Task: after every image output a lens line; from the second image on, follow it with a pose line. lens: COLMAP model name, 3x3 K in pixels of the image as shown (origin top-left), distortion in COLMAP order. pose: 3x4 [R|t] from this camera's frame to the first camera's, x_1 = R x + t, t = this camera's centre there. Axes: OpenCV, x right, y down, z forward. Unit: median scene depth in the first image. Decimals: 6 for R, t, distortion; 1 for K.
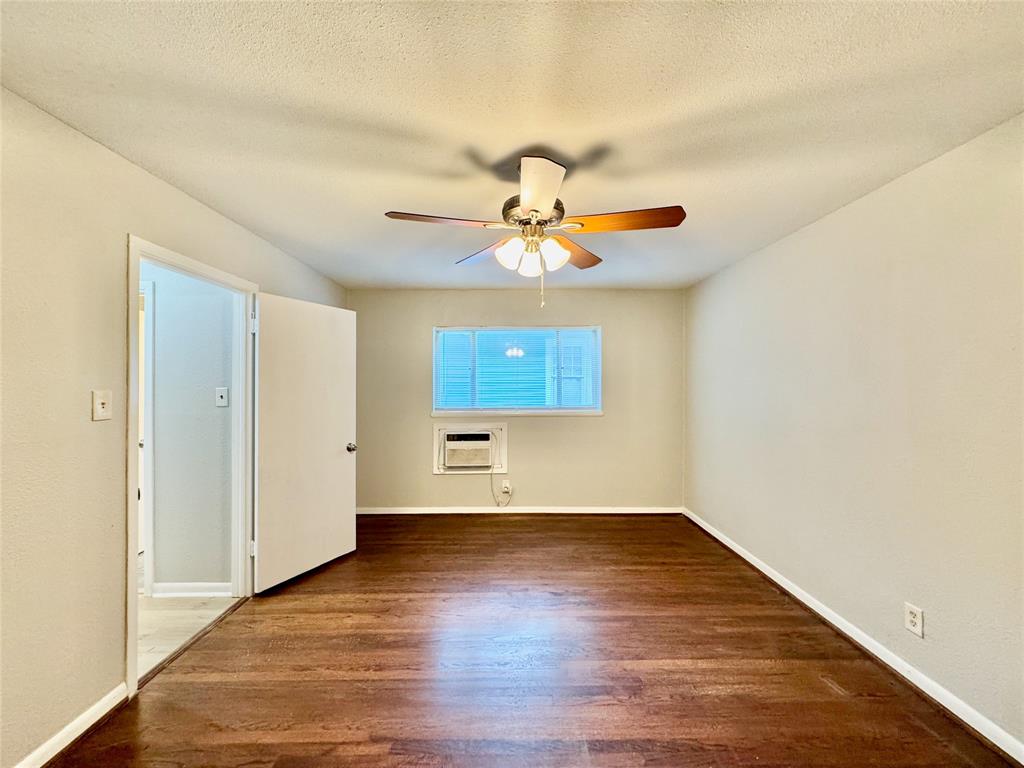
lens RADIAL K [[409.2, 0, 512.0], [0, 409.2, 384.0], [0, 0, 1]] dist [-0.001270, -0.000358]
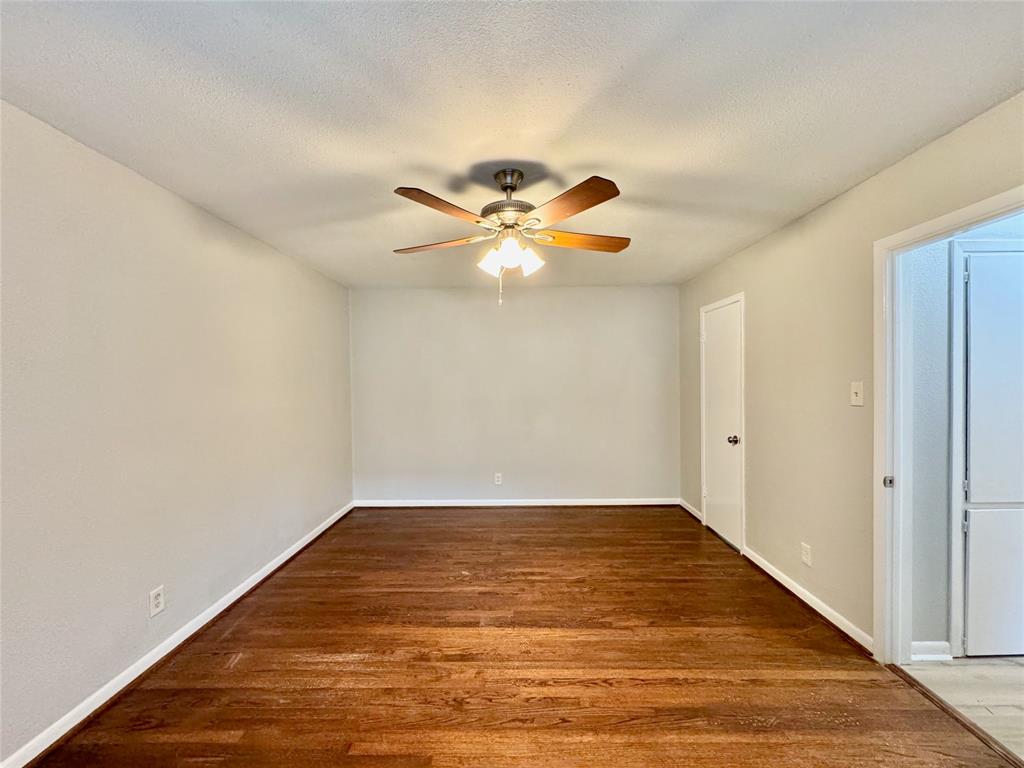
lens RADIAL K [[409.2, 0, 512.0], [0, 409.2, 384.0], [0, 0, 1]] dist [-0.001270, -0.000358]
pose [[-0.999813, 0.006458, 0.018246, 0.026222], [0.006599, 0.999948, 0.007717, 0.003418], [-0.018195, 0.007836, -0.999804, 1.874908]]
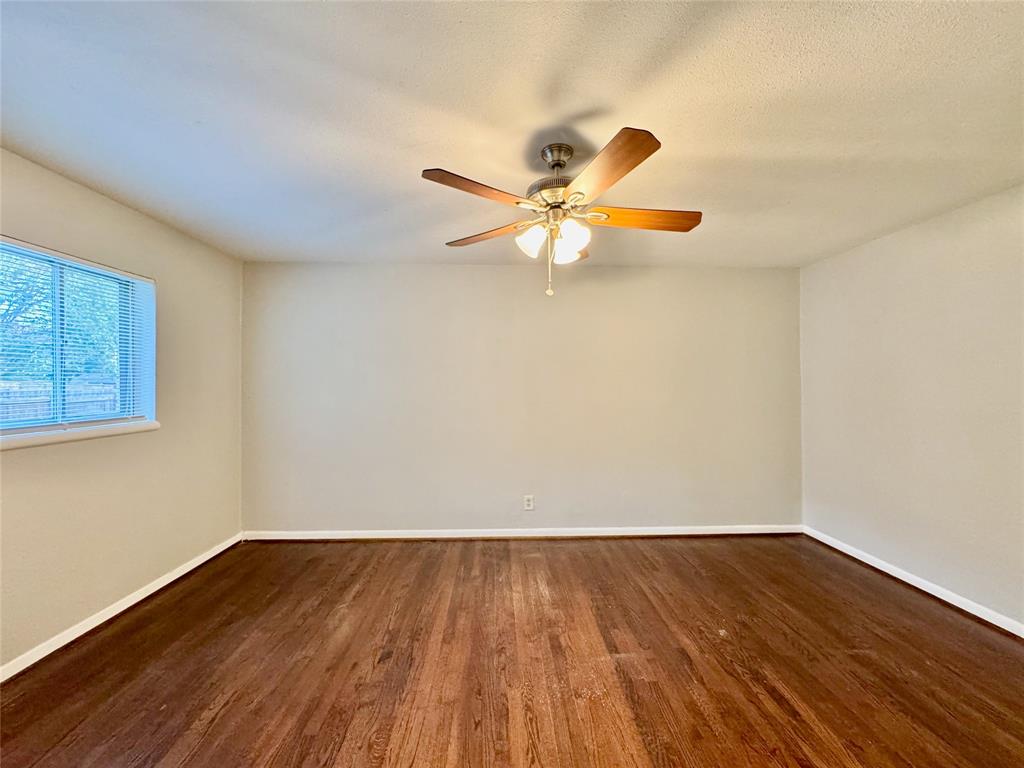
lens RADIAL K [[409.2, 0, 512.0], [0, 409.2, 384.0], [0, 0, 1]] dist [-0.001270, -0.000358]
pose [[-0.026388, 0.004602, 0.999641, -0.837700], [0.000057, 0.999989, -0.004602, 0.029140], [-0.999652, -0.000064, -0.026388, 1.030947]]
